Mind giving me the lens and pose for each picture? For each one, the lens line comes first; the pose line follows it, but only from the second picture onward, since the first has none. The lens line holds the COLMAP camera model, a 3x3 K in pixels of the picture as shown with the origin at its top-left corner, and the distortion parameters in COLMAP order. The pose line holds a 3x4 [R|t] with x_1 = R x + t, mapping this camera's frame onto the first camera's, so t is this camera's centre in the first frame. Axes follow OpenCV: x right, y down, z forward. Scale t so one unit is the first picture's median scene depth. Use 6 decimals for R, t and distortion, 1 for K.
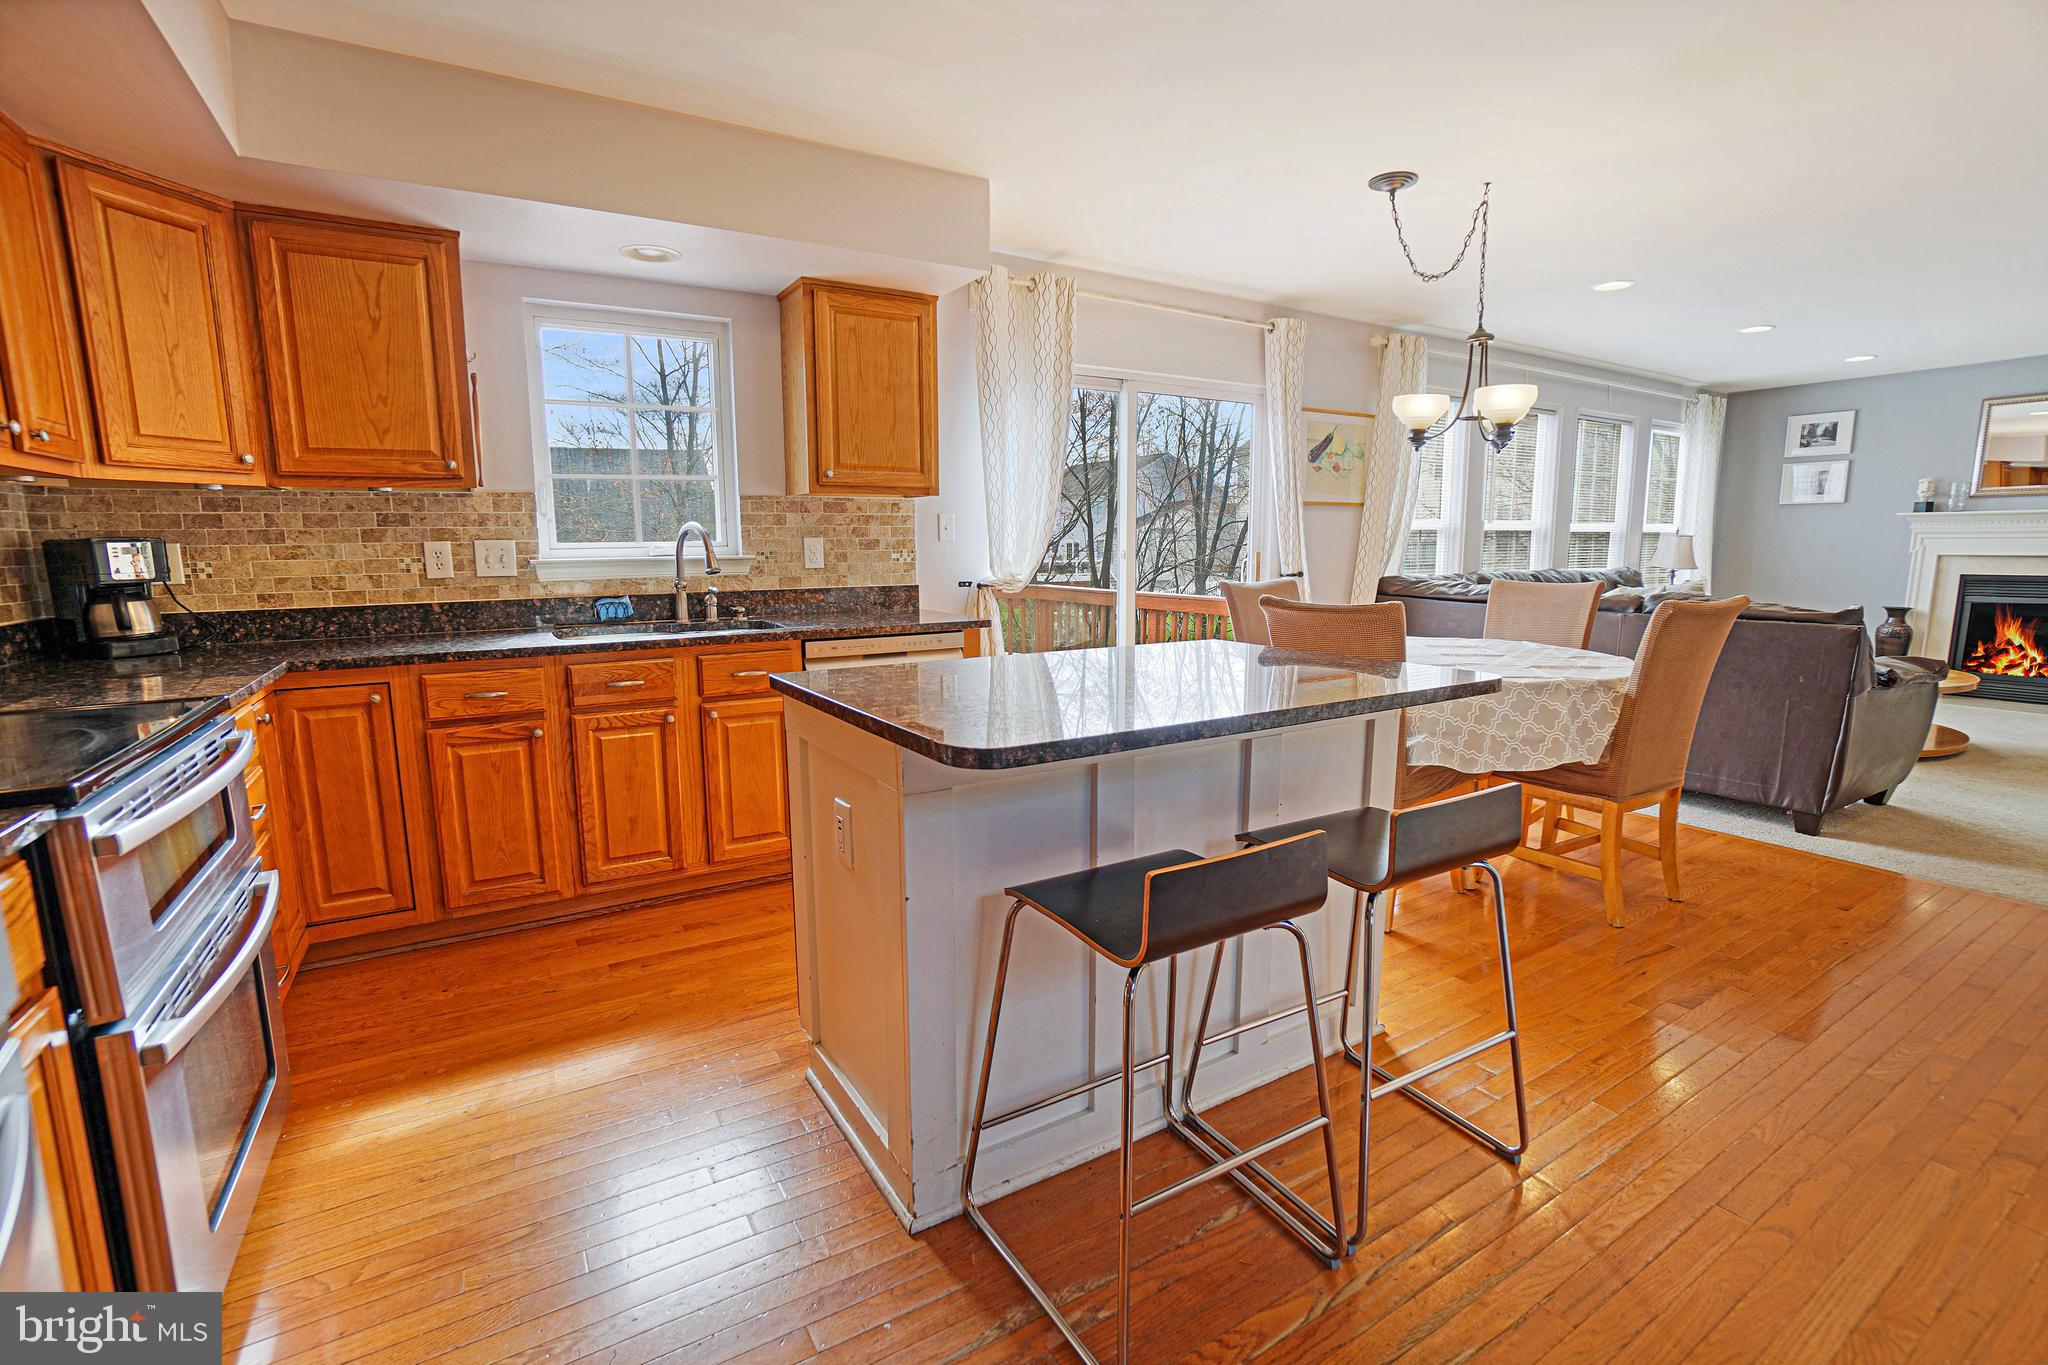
lens RADIAL K [[917.3, 0, 1022.4], [0, 917.3, 683.9], [0, 0, 1]] dist [-0.062032, 0.021354]
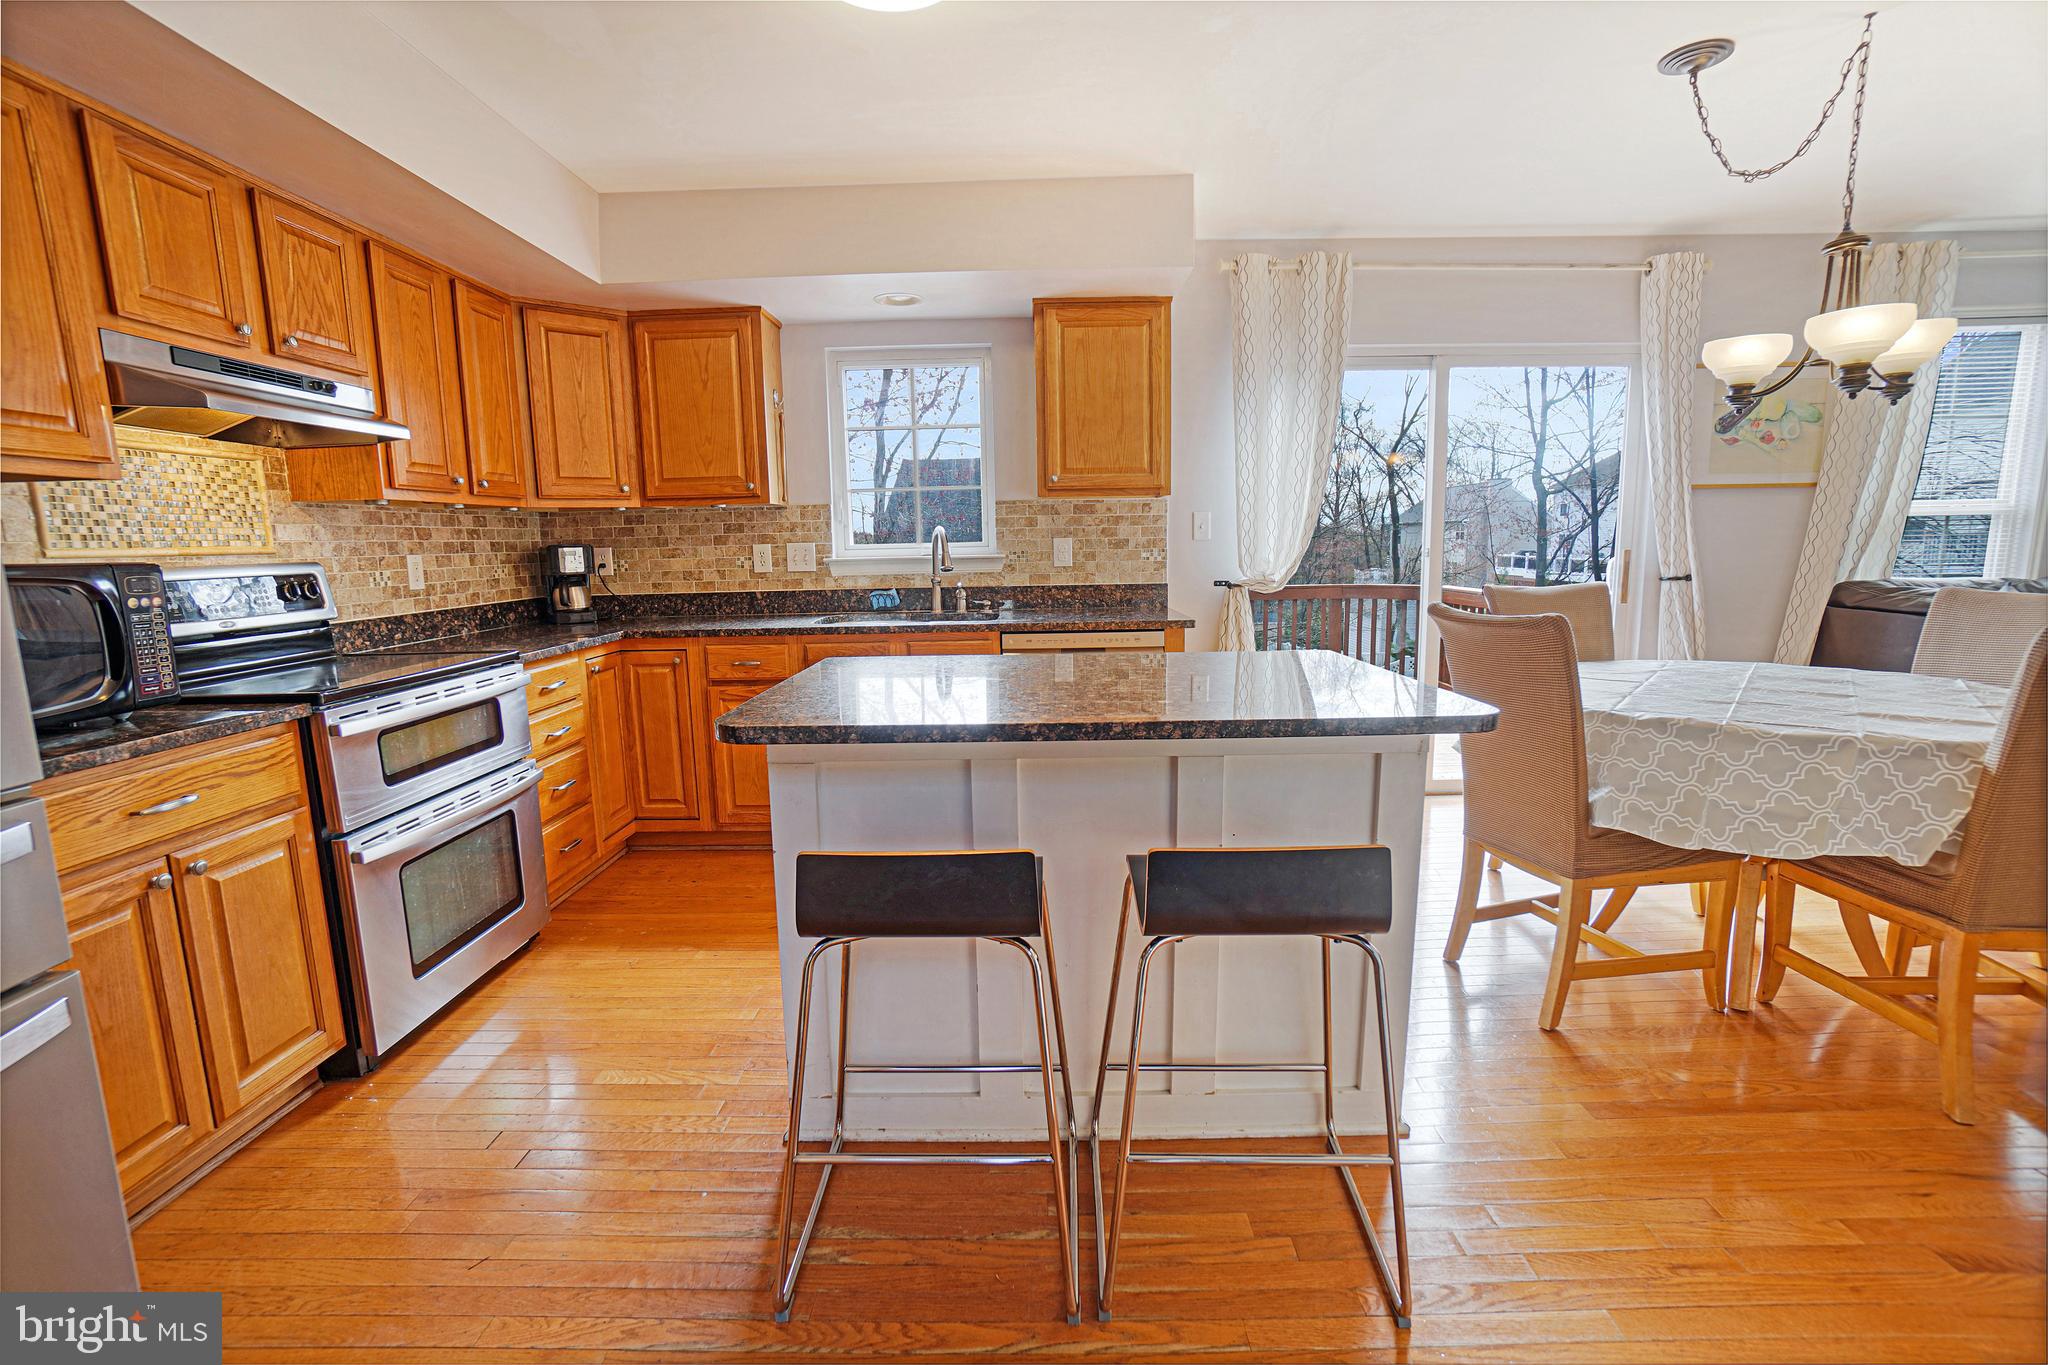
lens RADIAL K [[901.4, 0, 1024.0], [0, 901.4, 682.5], [0, 0, 1]] dist [-0.061067, 0.022349]
pose [[0.849345, 0.070151, -0.523155, 0.351026], [-0.067059, 0.997439, 0.024878, -0.016002], [0.523561, 0.013952, 0.851874, 0.089221]]
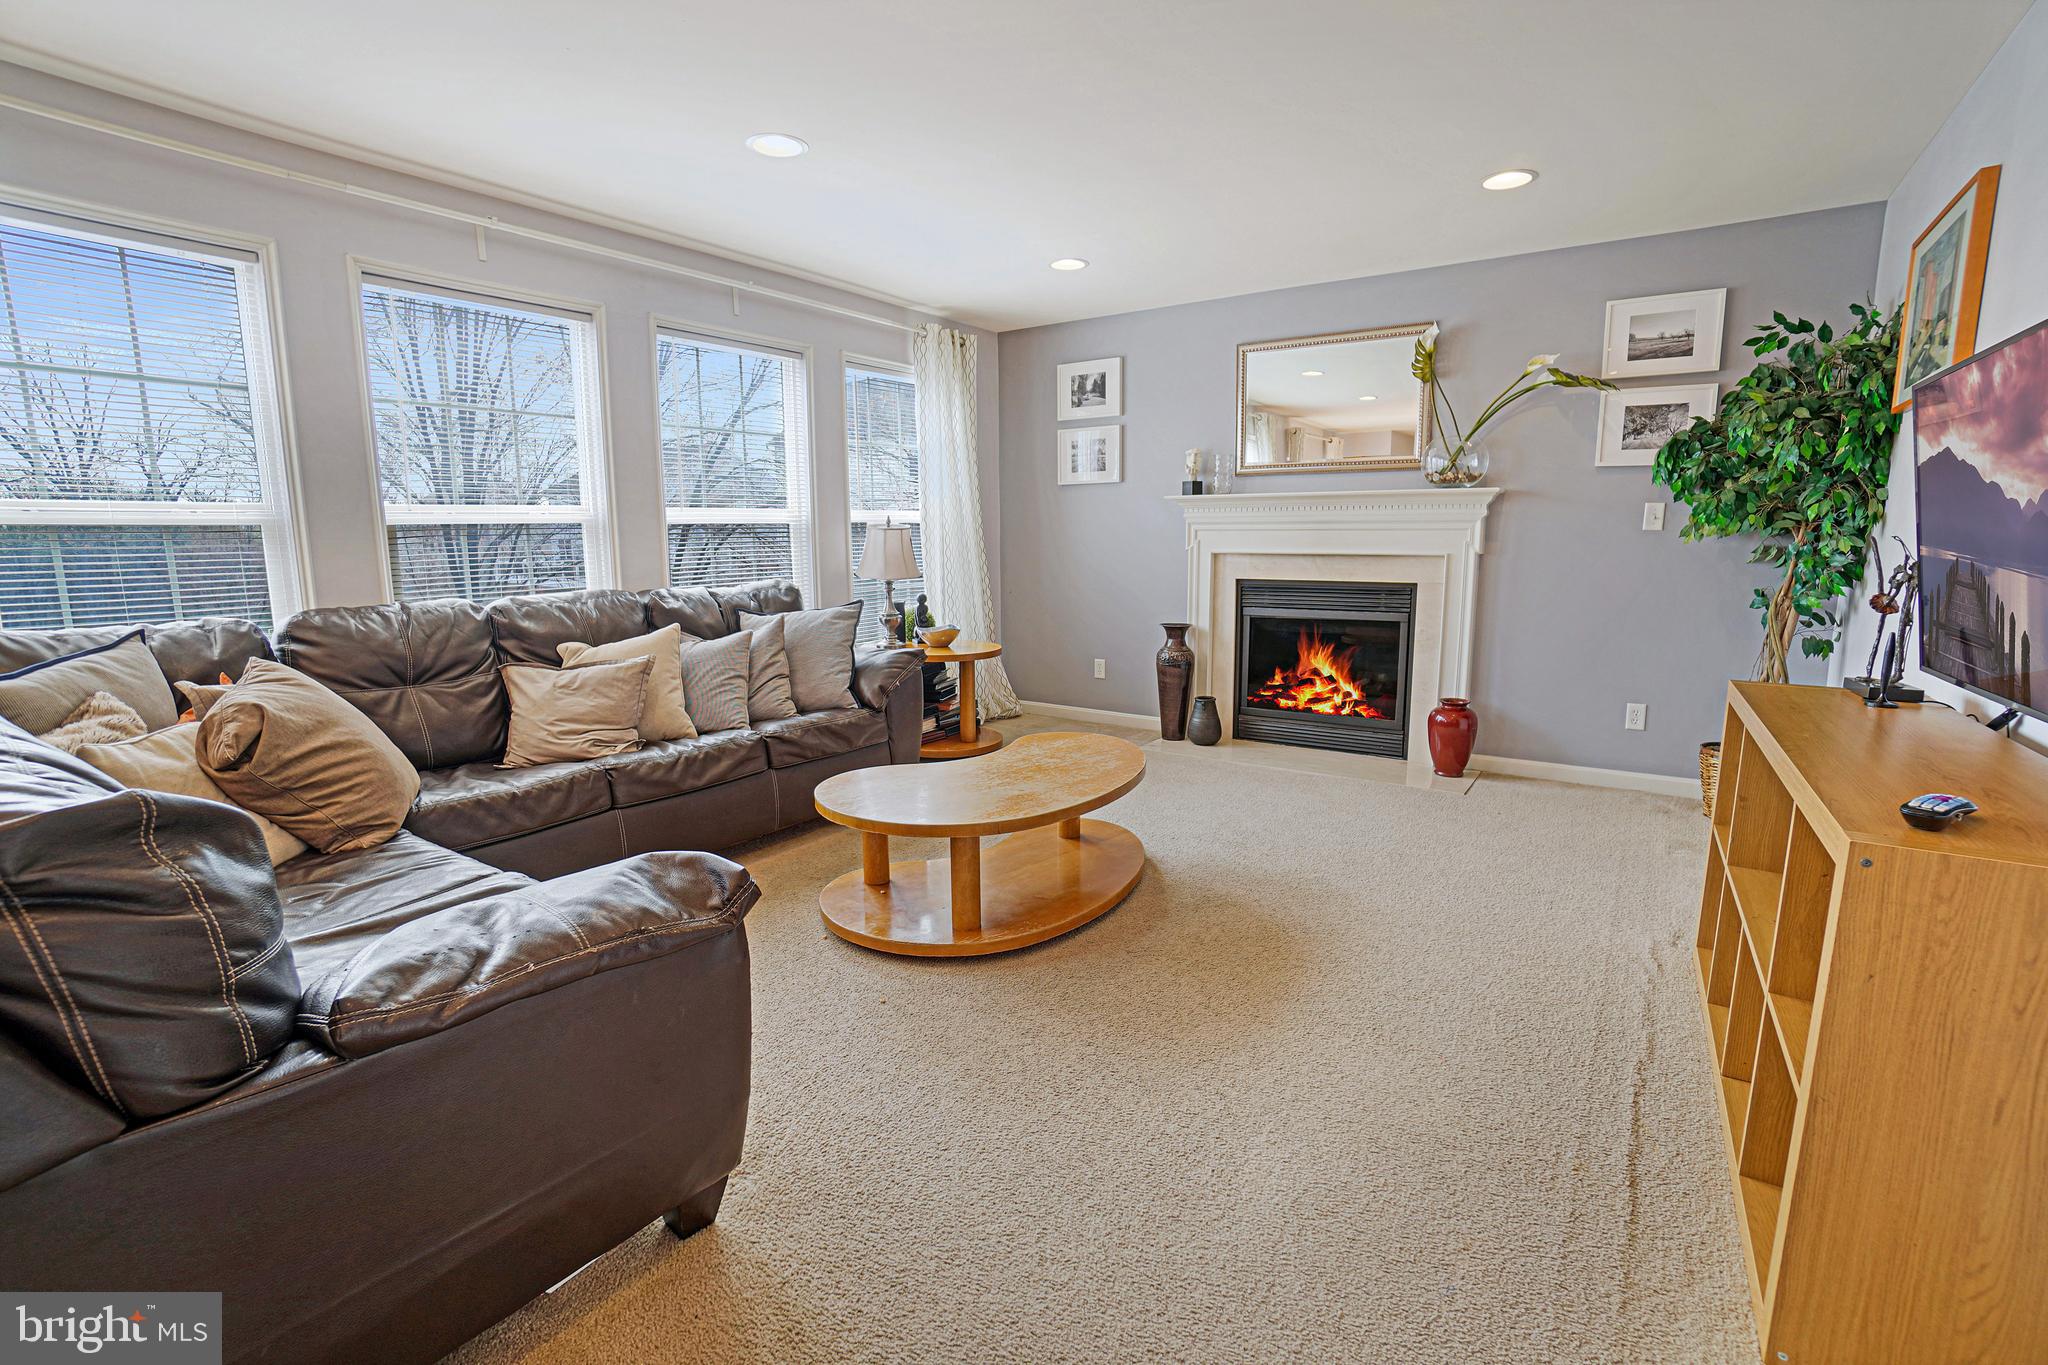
lens RADIAL K [[917.3, 0, 1022.4], [0, 917.3, 683.9], [0, 0, 1]] dist [-0.062032, 0.021354]
pose [[0.916997, -0.064892, 0.393581, 1.233803], [0.062619, 0.997864, 0.018629, -0.128366], [-0.393949, 0.007563, 0.919101, 0.749159]]
